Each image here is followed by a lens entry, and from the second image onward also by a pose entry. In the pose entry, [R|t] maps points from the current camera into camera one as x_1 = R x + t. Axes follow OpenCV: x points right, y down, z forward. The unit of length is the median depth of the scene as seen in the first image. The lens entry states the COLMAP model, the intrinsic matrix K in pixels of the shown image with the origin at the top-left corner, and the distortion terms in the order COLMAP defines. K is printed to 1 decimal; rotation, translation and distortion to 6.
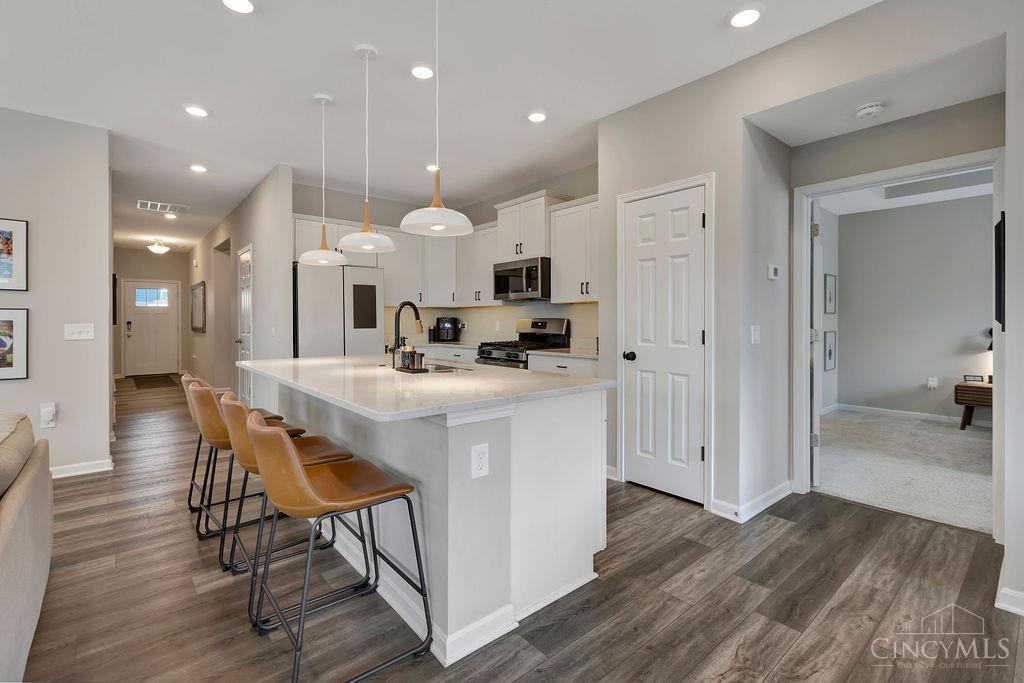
lens RADIAL K [[463.5, 0, 514.4], [0, 463.5, 331.6], [0, 0, 1]] dist [0.002178, -0.000749]
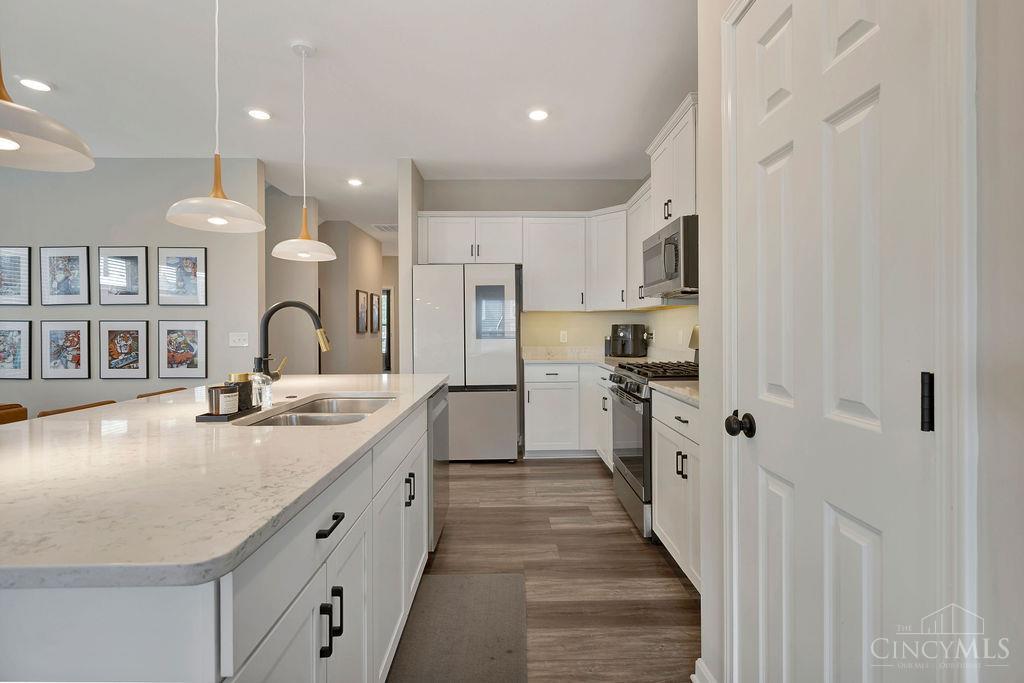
lens RADIAL K [[463.5, 0, 514.8], [0, 463.5, 335.6], [0, 0, 1]] dist [0.002178, -0.000749]
pose [[0.778078, 0.008402, -0.628111, 0.333979], [-0.011602, 0.999932, -0.000997, -0.017494], [0.628060, 0.008063, 0.778123, 0.574595]]
